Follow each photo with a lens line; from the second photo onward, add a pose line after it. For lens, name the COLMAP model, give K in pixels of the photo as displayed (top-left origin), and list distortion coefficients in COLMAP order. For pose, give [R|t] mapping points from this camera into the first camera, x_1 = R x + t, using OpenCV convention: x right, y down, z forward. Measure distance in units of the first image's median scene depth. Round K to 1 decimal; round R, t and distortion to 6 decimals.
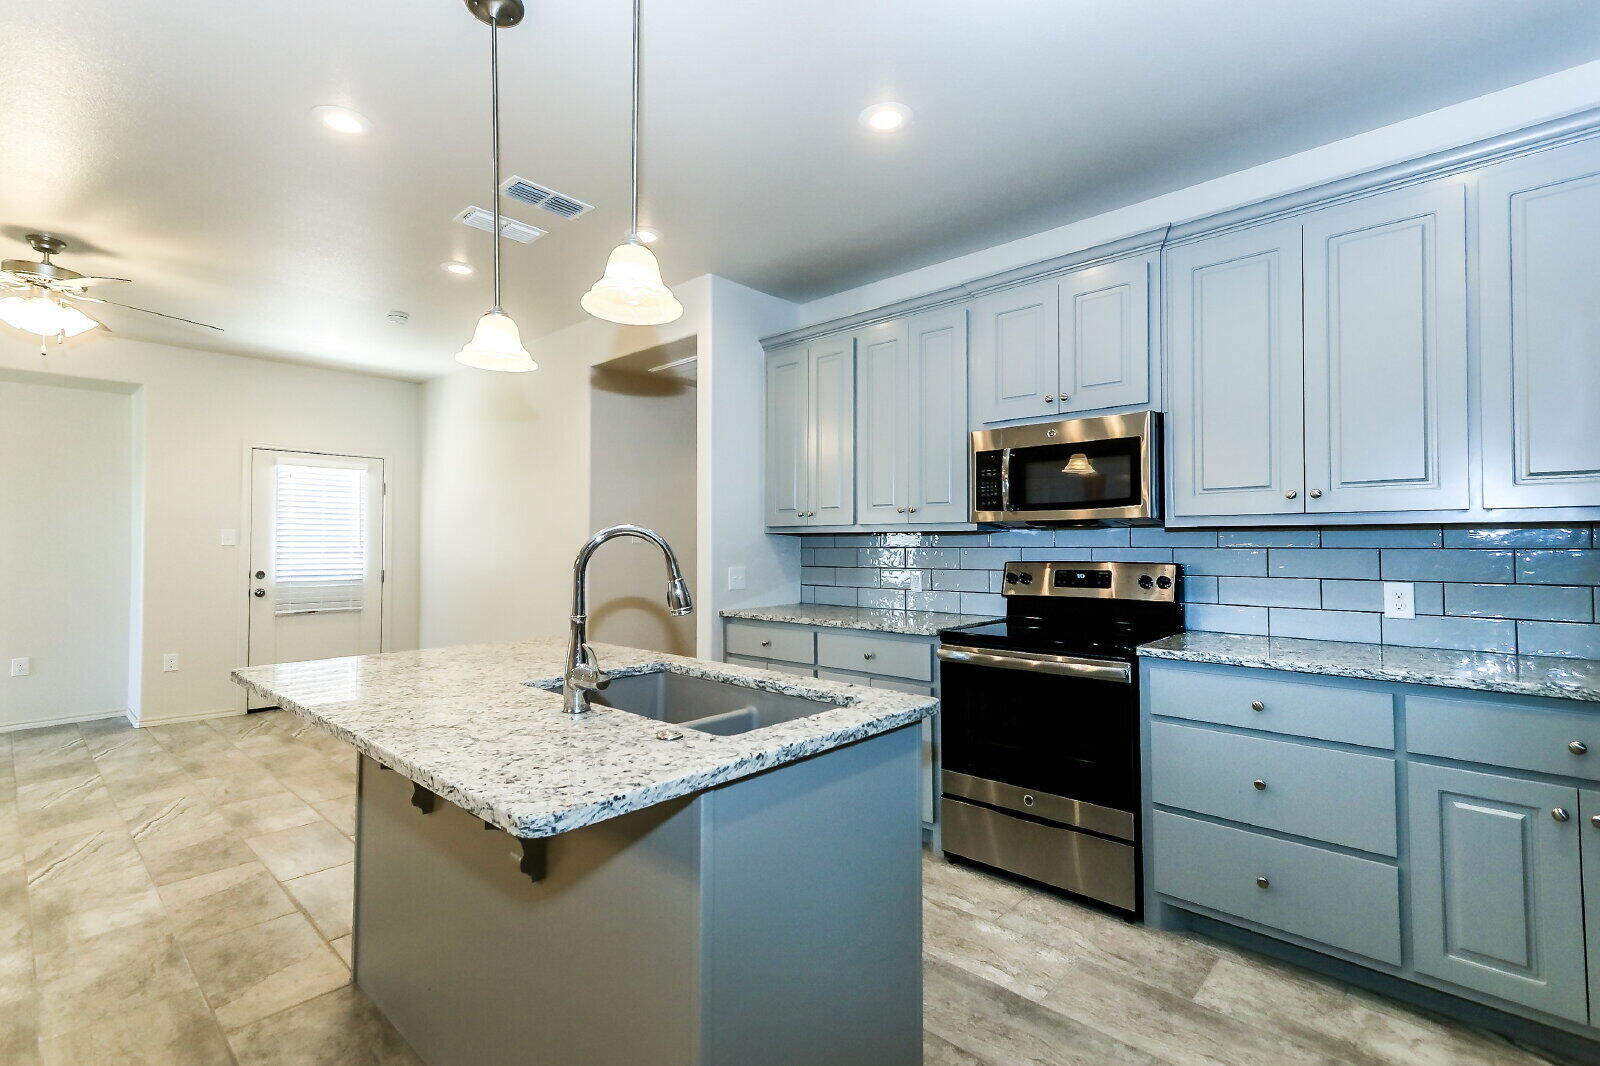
lens RADIAL K [[727.0, 0, 804.5], [0, 727.0, 525.7], [0, 0, 1]] dist [0.018531, -0.001075]
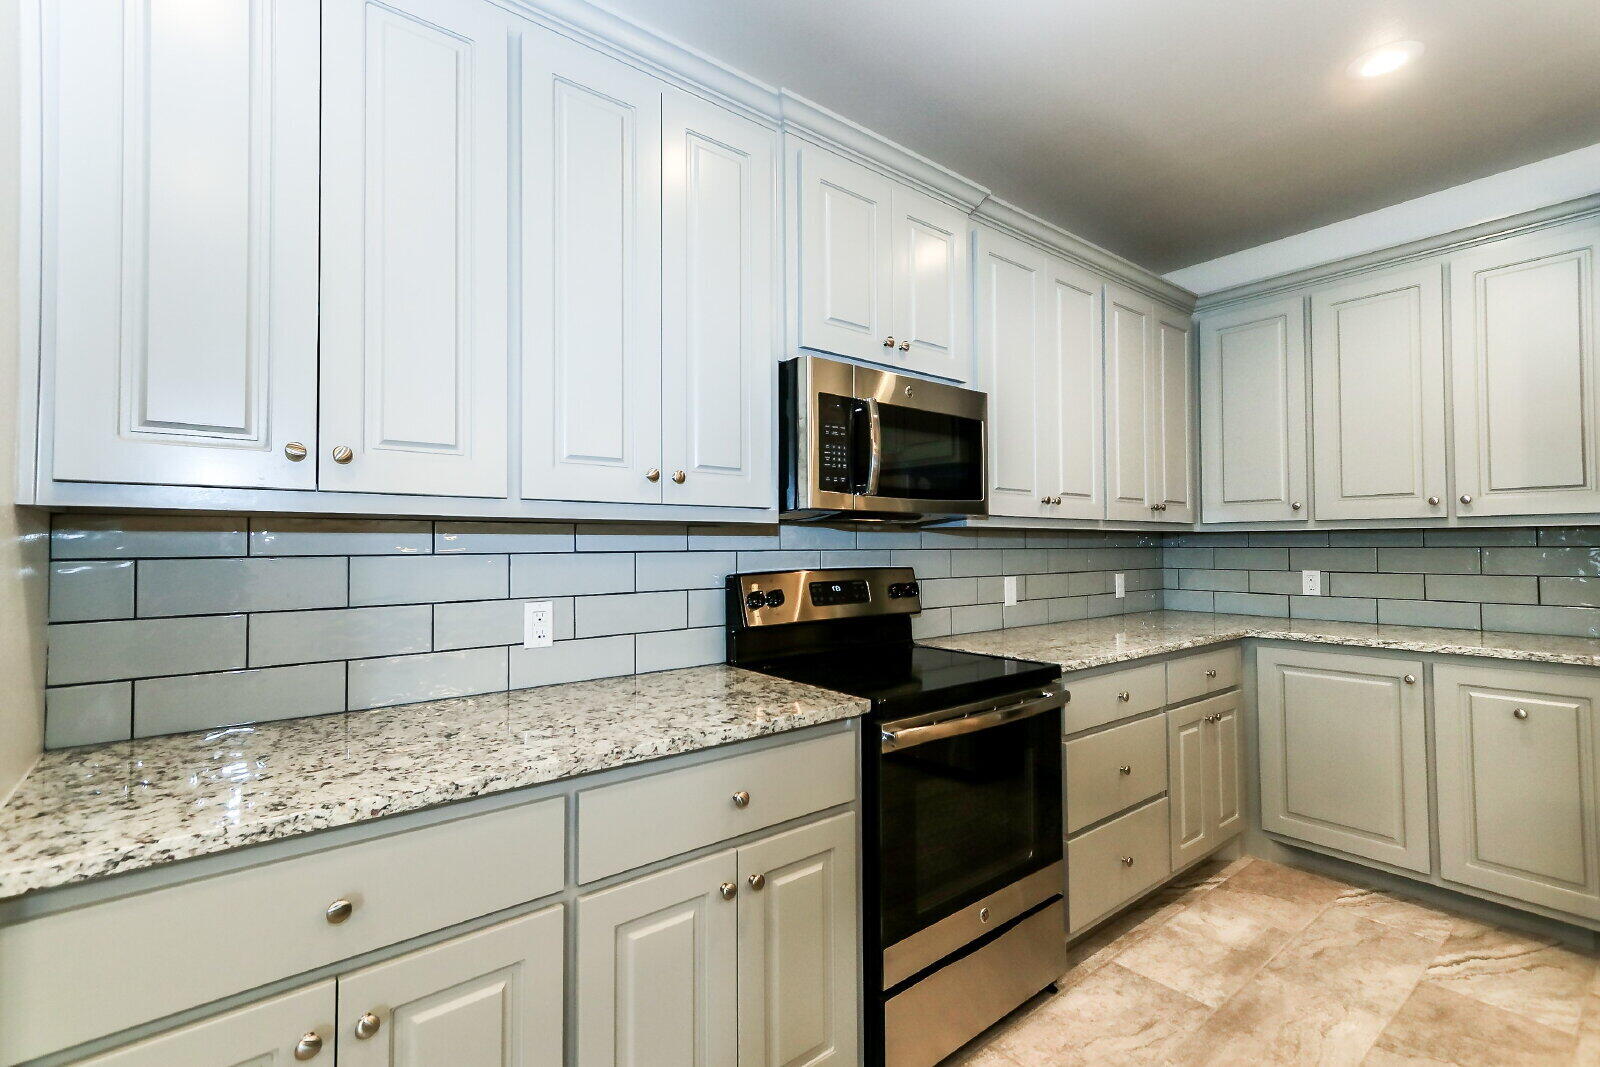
lens RADIAL K [[727.0, 0, 811.8], [0, 727.0, 528.6], [0, 0, 1]] dist [0.018531, -0.001075]
pose [[0.146043, 0.022410, 0.989024, -0.357564], [-0.024213, 0.999525, -0.019072, 0.022635], [-0.988982, -0.021162, 0.146516, 0.924995]]
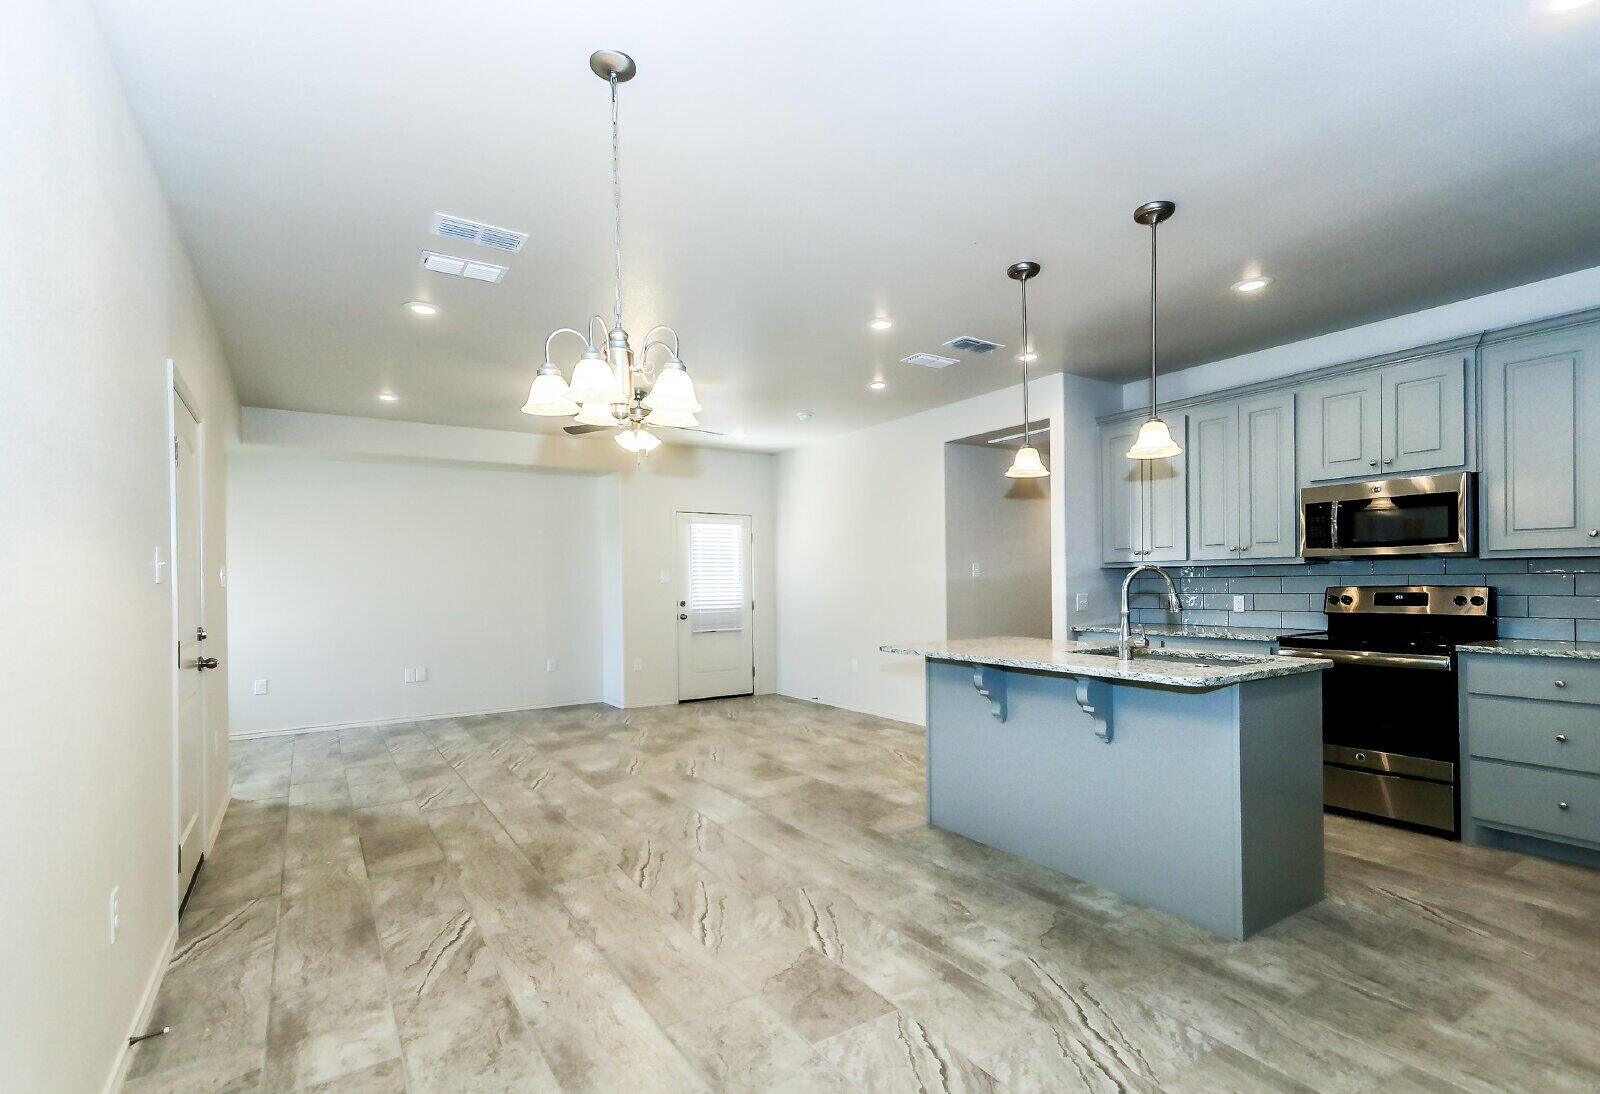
lens RADIAL K [[750.1, 0, 806.5], [0, 750.1, 578.7], [0, 0, 1]] dist [0.020140, -0.002854]
pose [[0.968139, -0.012353, -0.250109, -0.300927], [0.018352, 0.999597, 0.021668, -0.011721], [0.249740, -0.025567, 0.967975, -0.561592]]
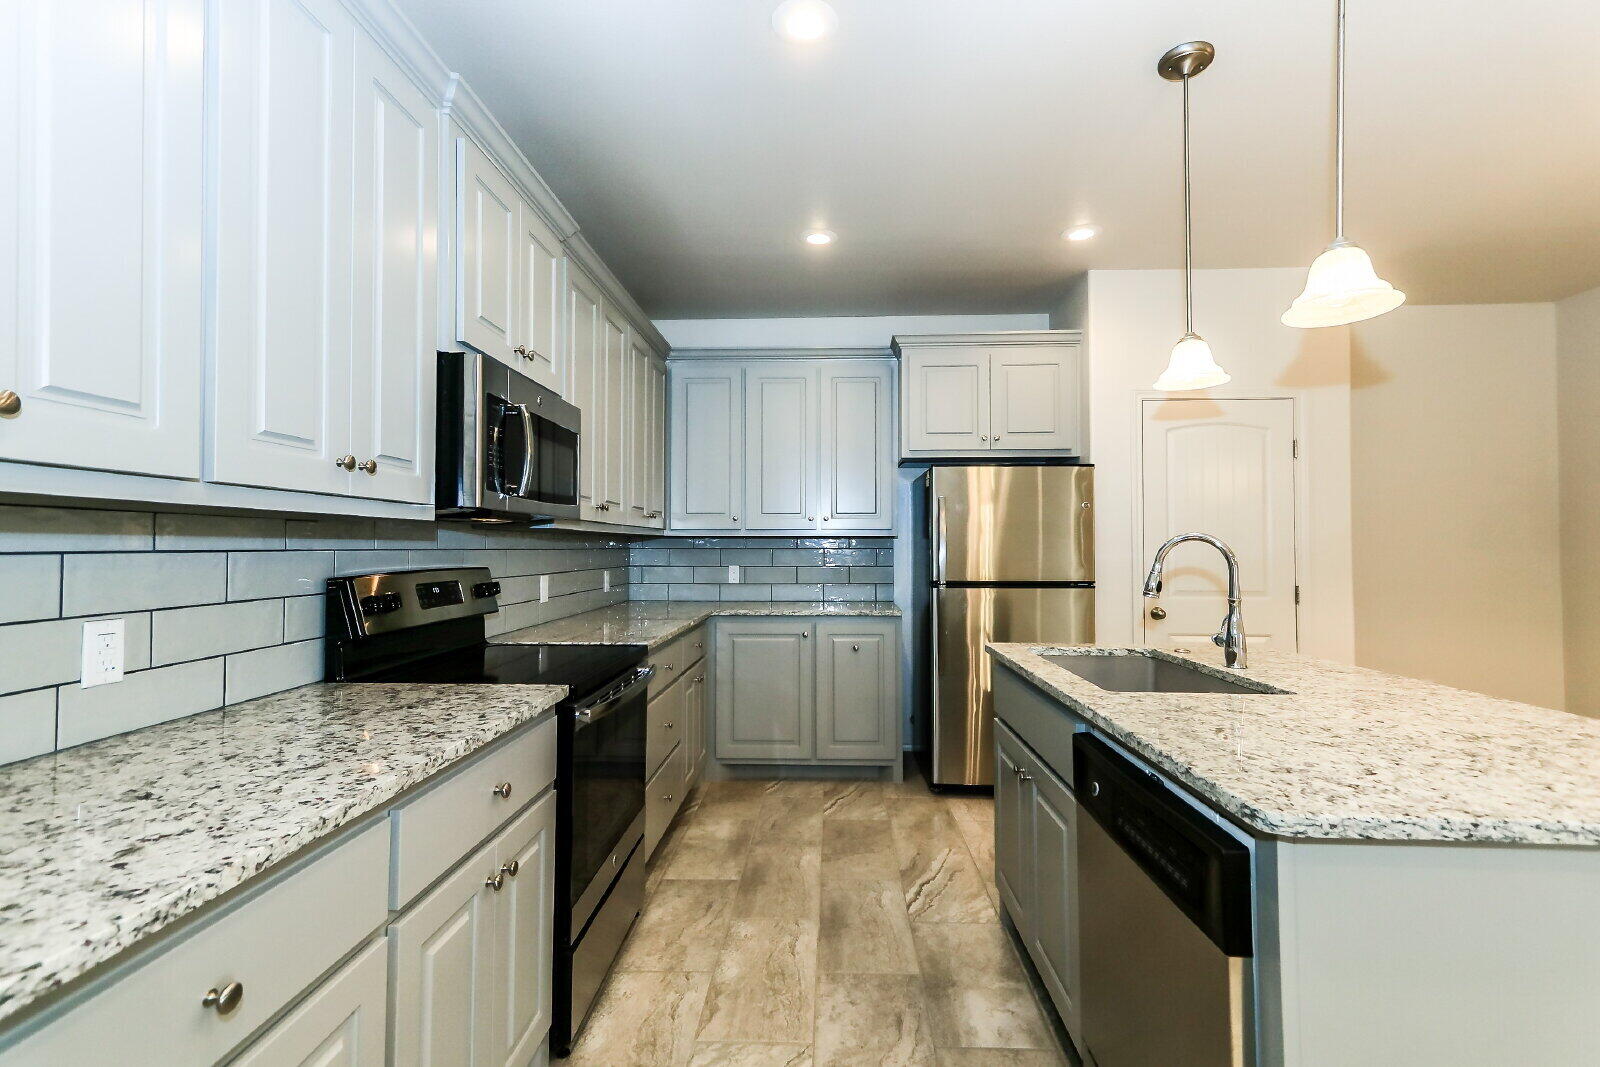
lens RADIAL K [[727.0, 0, 809.6], [0, 727.0, 531.1], [0, 0, 1]] dist [0.018531, -0.001075]
pose [[-0.651434, 0.014911, 0.758559, -0.396448], [-0.023454, 0.998933, -0.039777, 0.031475], [-0.758343, -0.043703, -0.650390, 1.195801]]
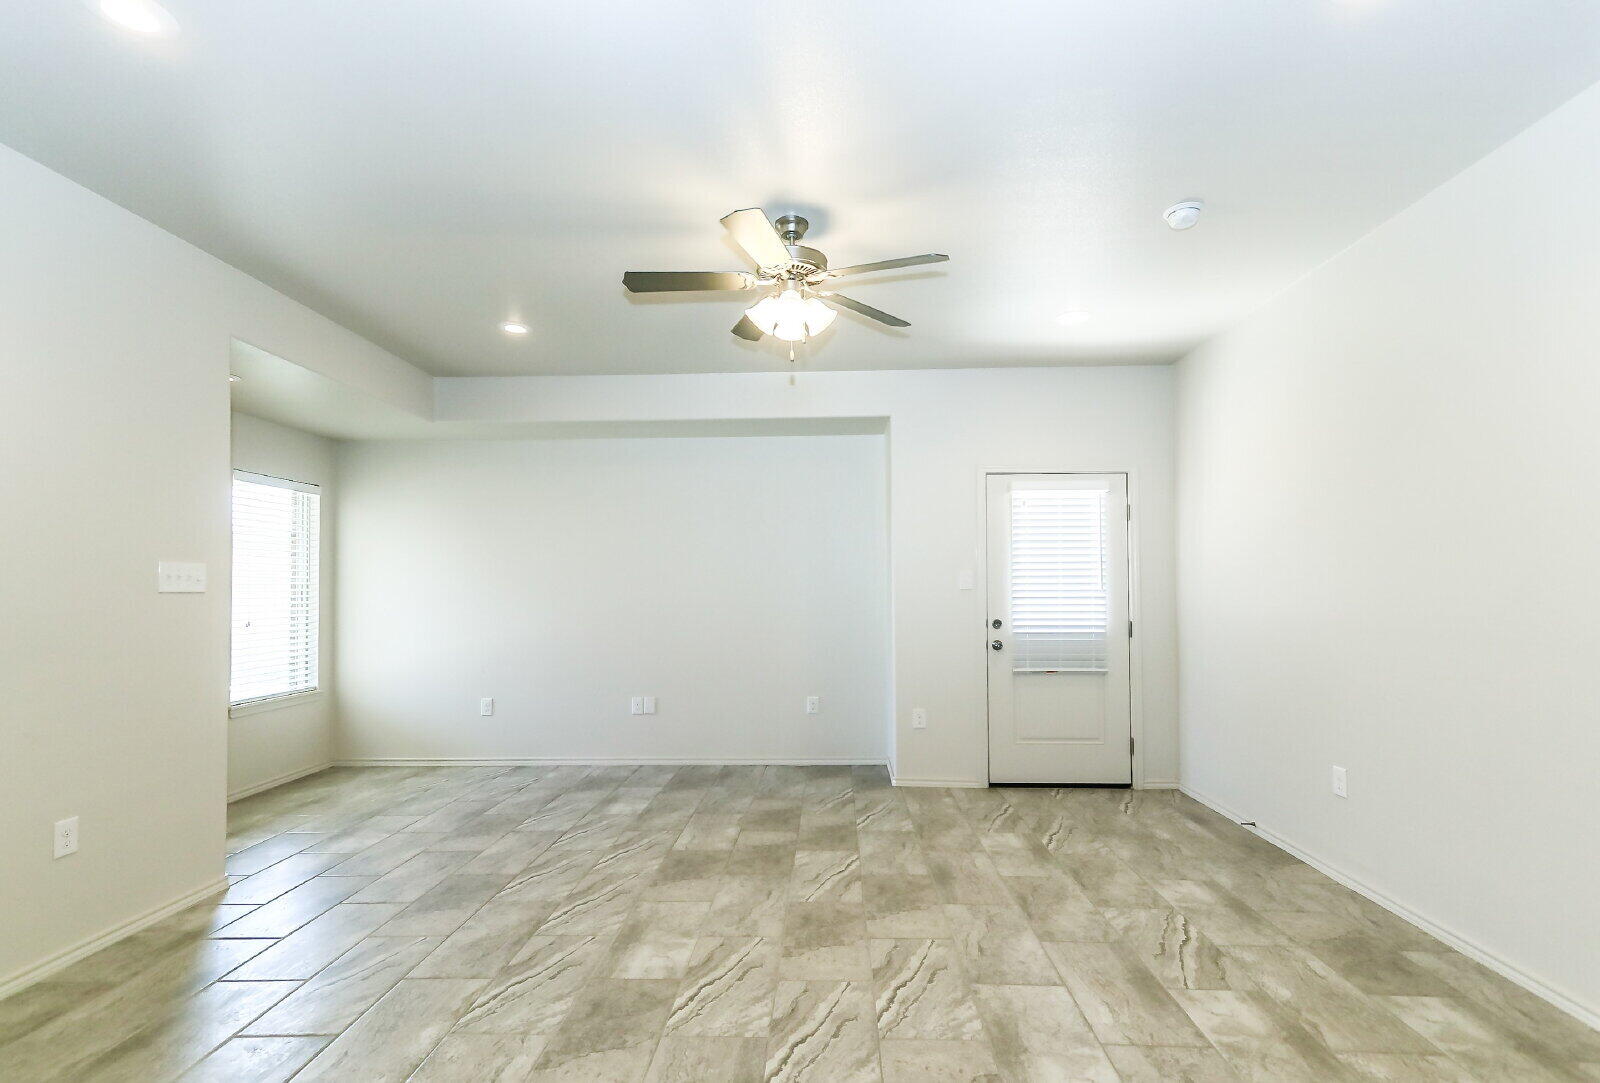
lens RADIAL K [[737.0, 0, 806.7], [0, 737.0, 610.5], [0, 0, 1]] dist [0.020121, -0.002691]
pose [[0.648174, 0.019523, -0.761242, -0.451448], [0.026340, 0.998498, 0.048036, 0.011105], [0.761037, -0.051187, 0.646686, 0.545036]]
